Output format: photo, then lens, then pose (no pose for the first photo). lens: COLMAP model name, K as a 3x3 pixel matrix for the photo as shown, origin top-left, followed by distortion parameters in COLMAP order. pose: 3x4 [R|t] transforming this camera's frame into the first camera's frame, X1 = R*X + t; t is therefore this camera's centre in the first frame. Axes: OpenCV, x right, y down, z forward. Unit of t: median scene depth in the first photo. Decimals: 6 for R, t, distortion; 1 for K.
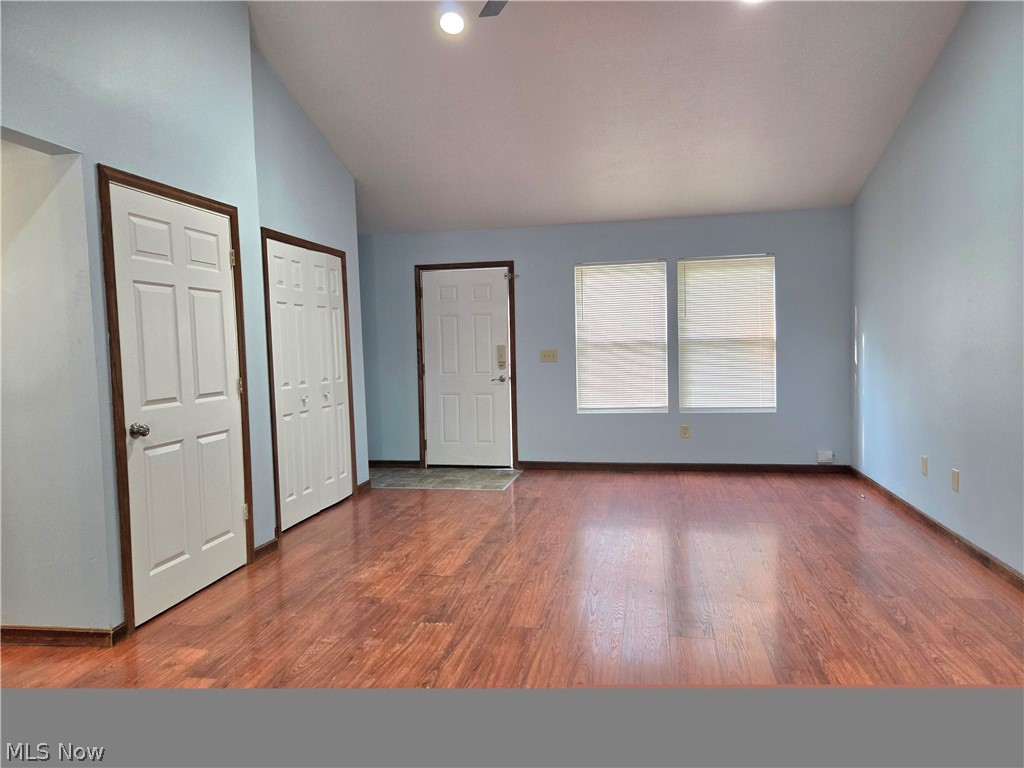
lens RADIAL K [[688.2, 0, 514.7], [0, 688.2, 383.1], [0, 0, 1]] dist [0.067575, -0.049737]
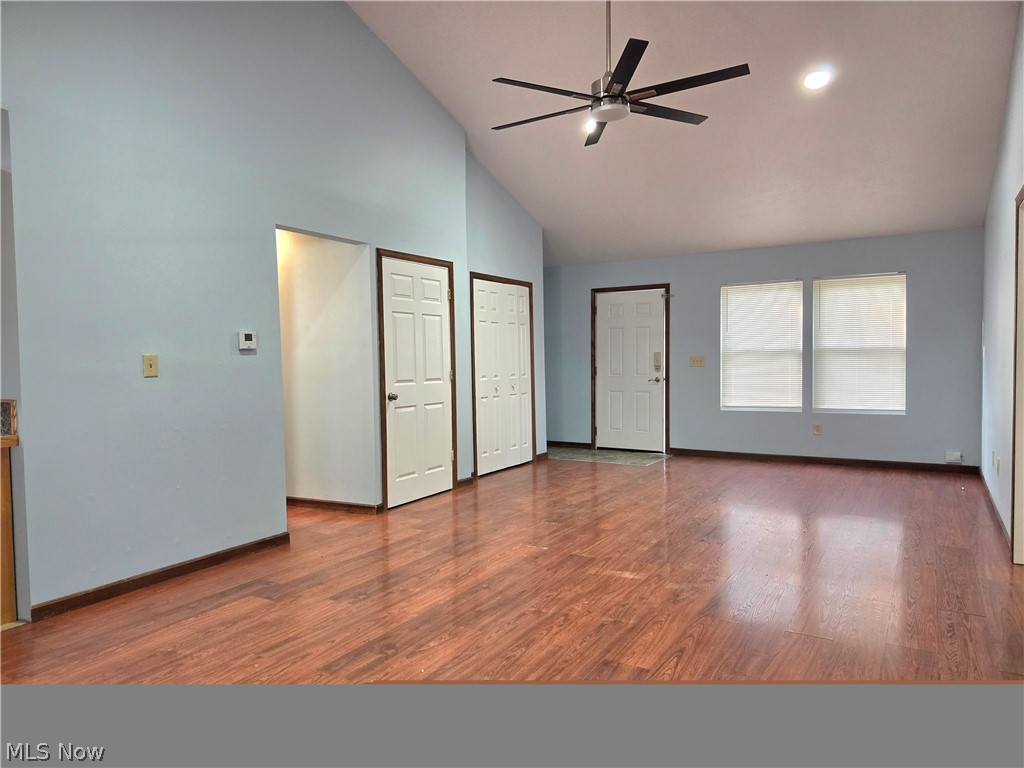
lens RADIAL K [[688.2, 0, 510.9], [0, 688.2, 388.2], [0, 0, 1]] dist [0.067575, -0.049737]
pose [[0.941192, 0.027042, -0.336788, 0.173321], [-0.029478, 0.999563, -0.002121, 0.022105], [0.336584, 0.011924, 0.941578, -0.283267]]
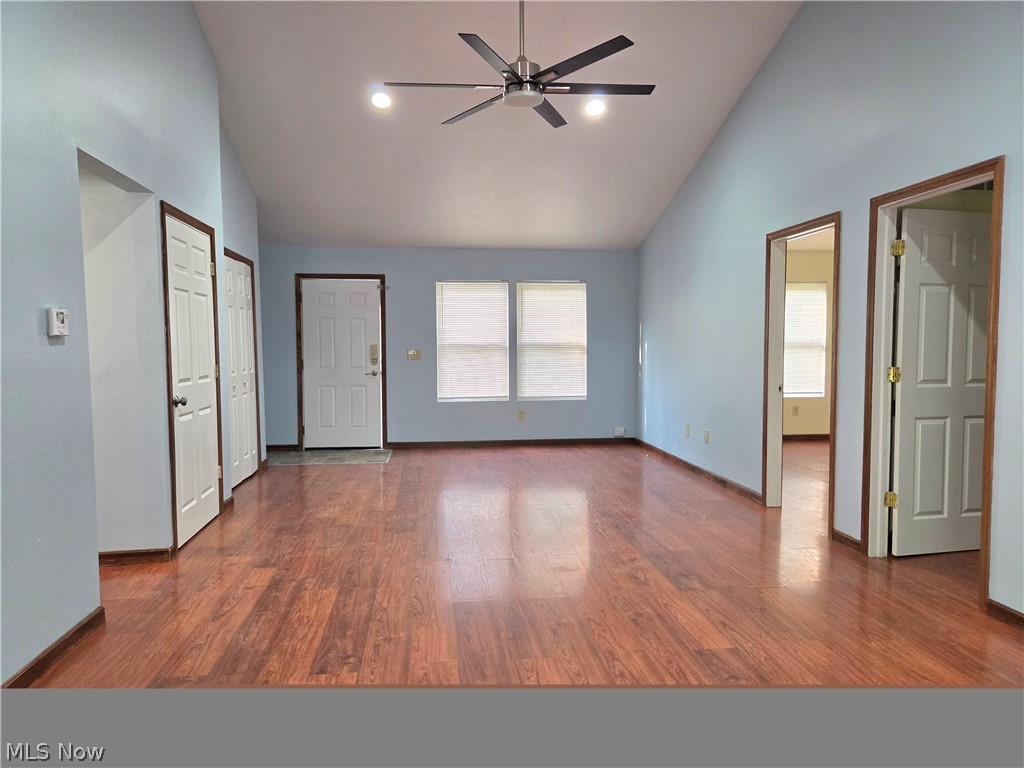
lens RADIAL K [[688.2, 0, 508.1], [0, 688.2, 387.5], [0, 0, 1]] dist [0.067575, -0.049737]
pose [[0.952756, 0.002411, 0.303728, -0.184372], [-0.002125, 0.999997, -0.001273, 0.022572], [-0.303730, 0.000568, 0.952758, -0.236187]]
